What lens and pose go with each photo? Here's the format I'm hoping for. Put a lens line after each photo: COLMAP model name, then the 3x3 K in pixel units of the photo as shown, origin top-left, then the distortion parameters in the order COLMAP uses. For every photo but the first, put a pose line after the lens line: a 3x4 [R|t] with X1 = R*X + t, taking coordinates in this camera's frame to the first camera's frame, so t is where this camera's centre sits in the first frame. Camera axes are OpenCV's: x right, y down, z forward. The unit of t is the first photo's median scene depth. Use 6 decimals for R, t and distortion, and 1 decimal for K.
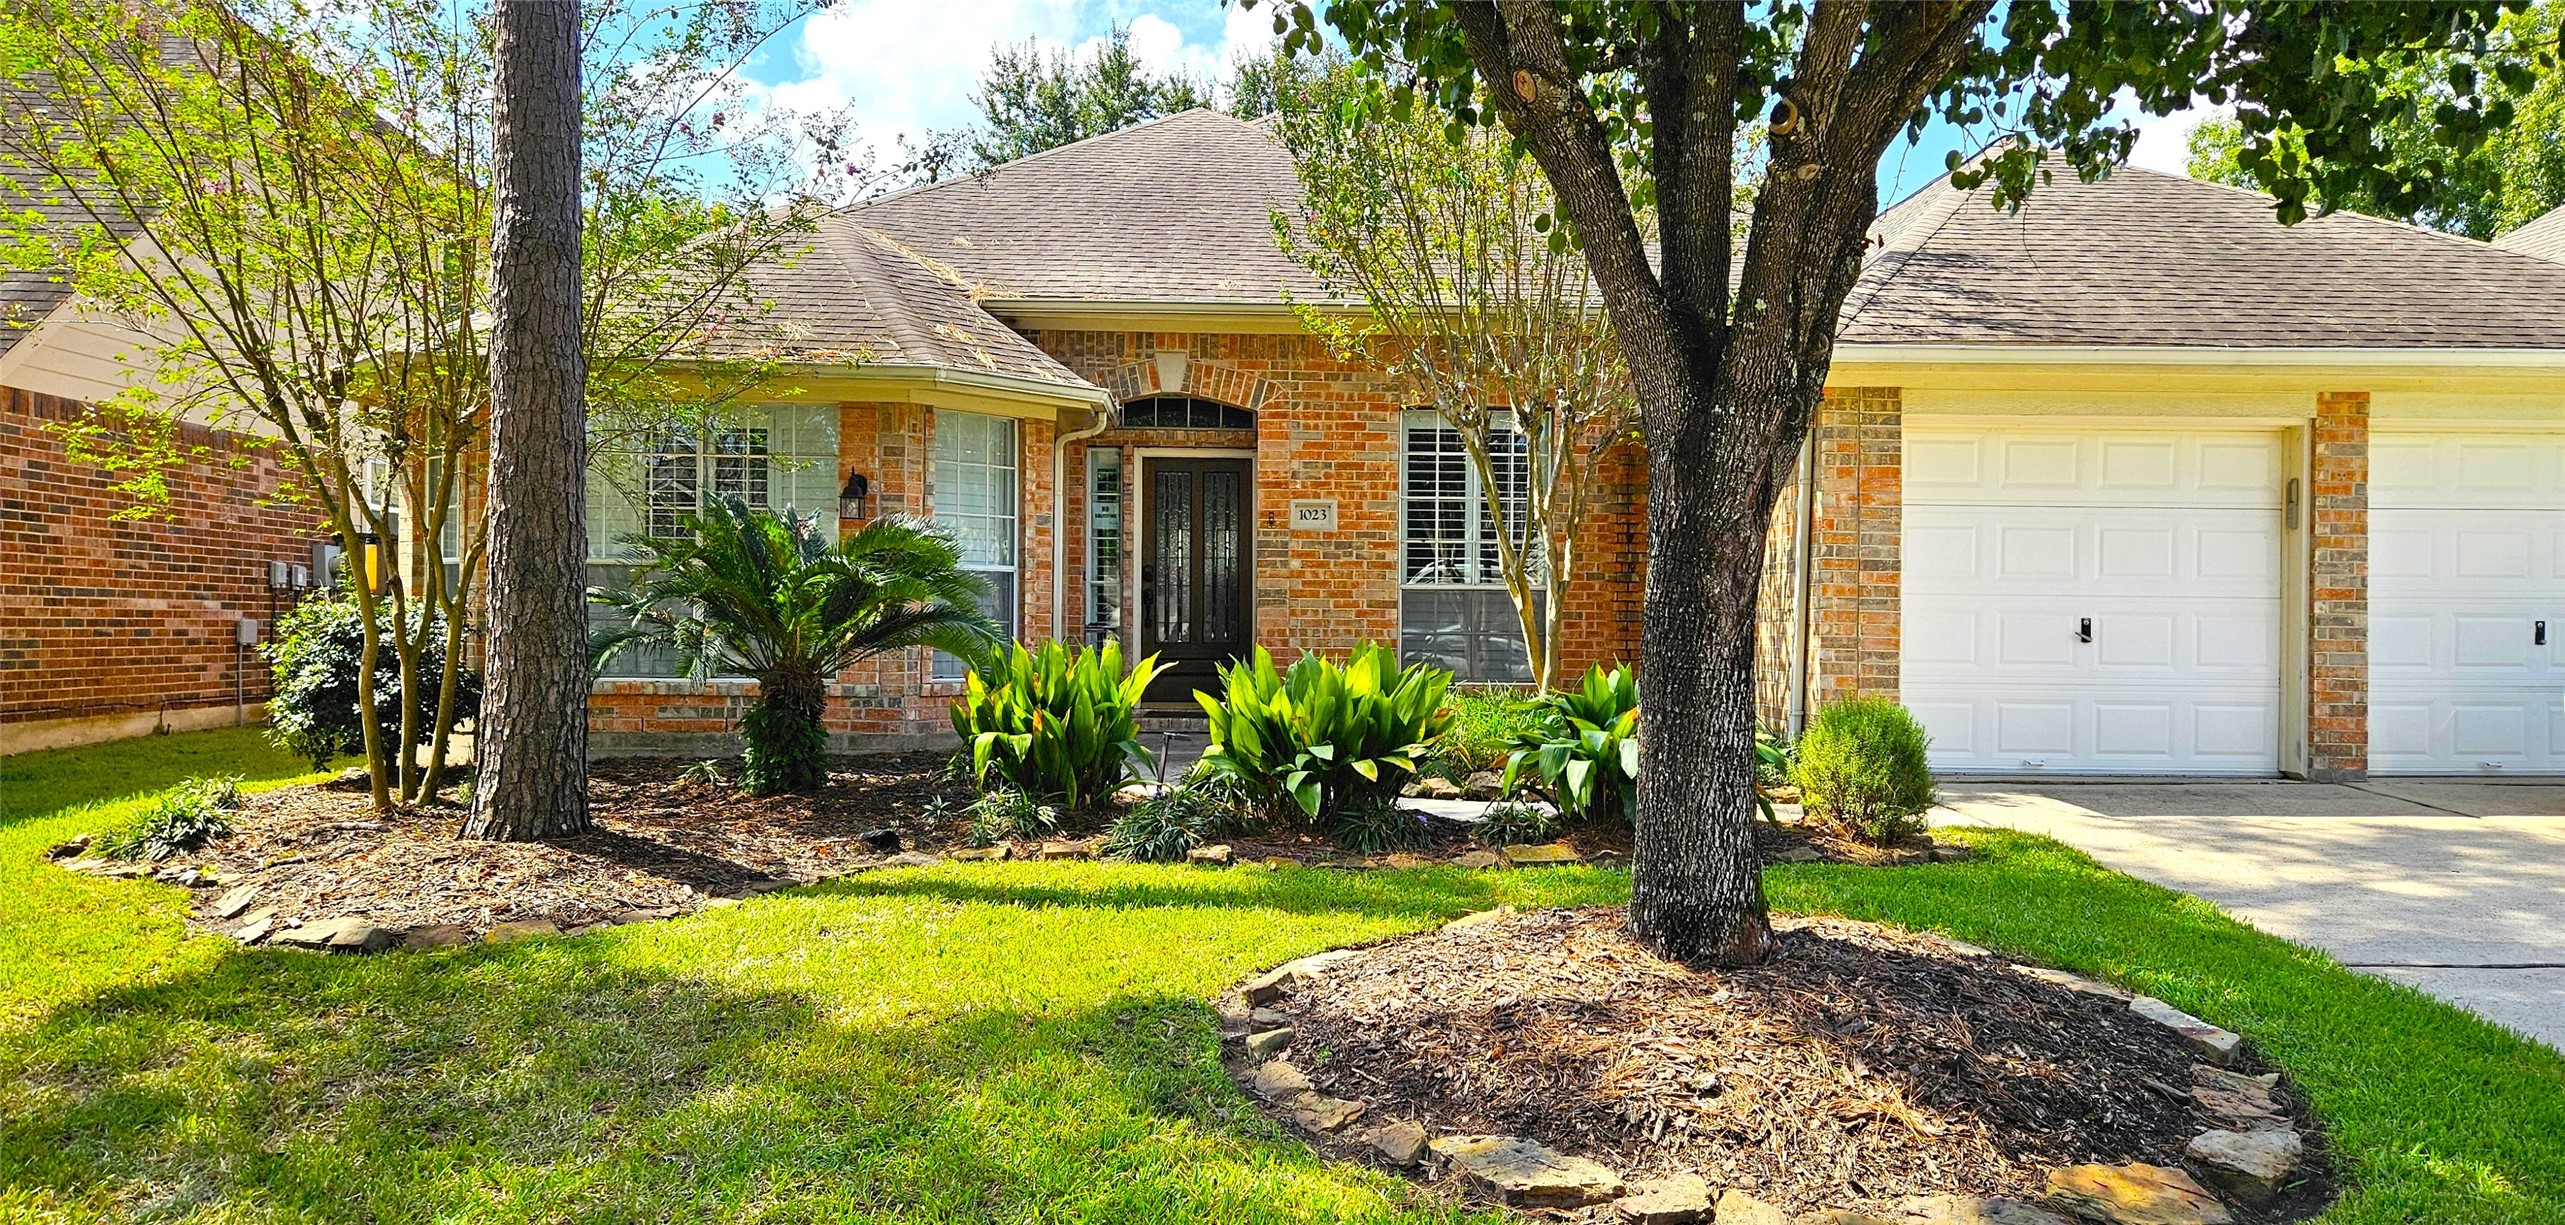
lens RADIAL K [[1589.0, 0, 1279.3], [0, 1589.0, 610.4], [0, 0, 1]] dist [0.036300, -0.013979]
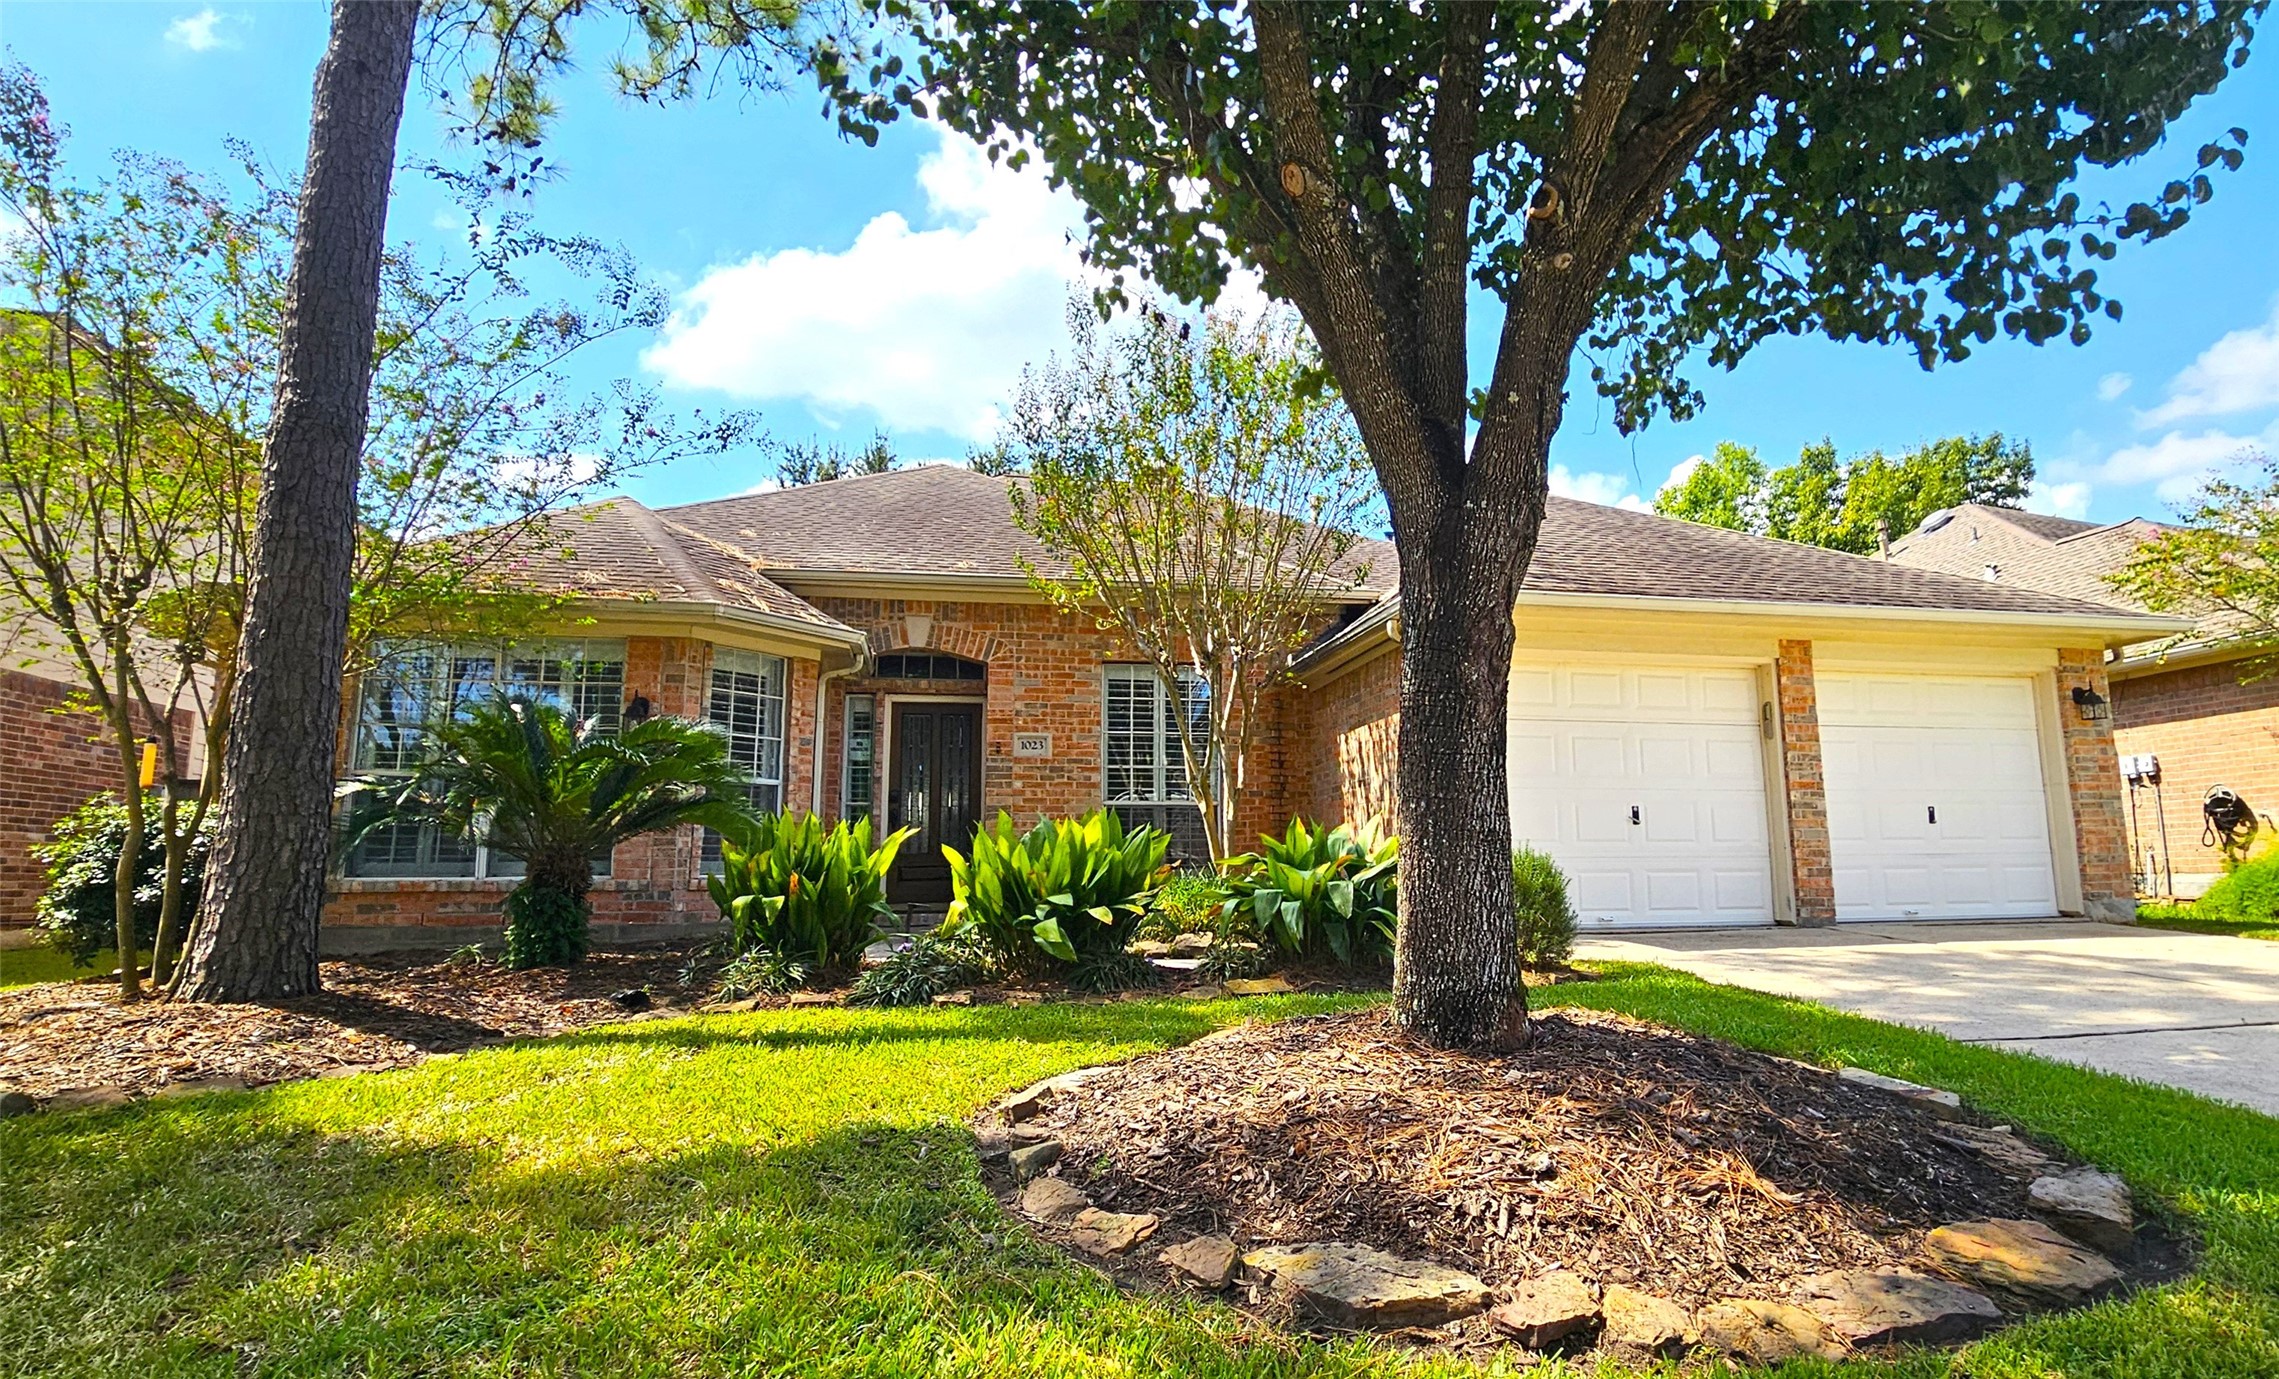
lens RADIAL K [[1115.7, 0, 1186.2], [0, 1115.7, 722.2], [0, 0, 1]] dist [-0.008045, 0.001974]
pose [[0.984493, 0.012486, 0.174980, -0.022614], [0.011730, 0.990546, -0.136679, 0.071998], [-0.175032, 0.136612, 0.975039, 0.211590]]
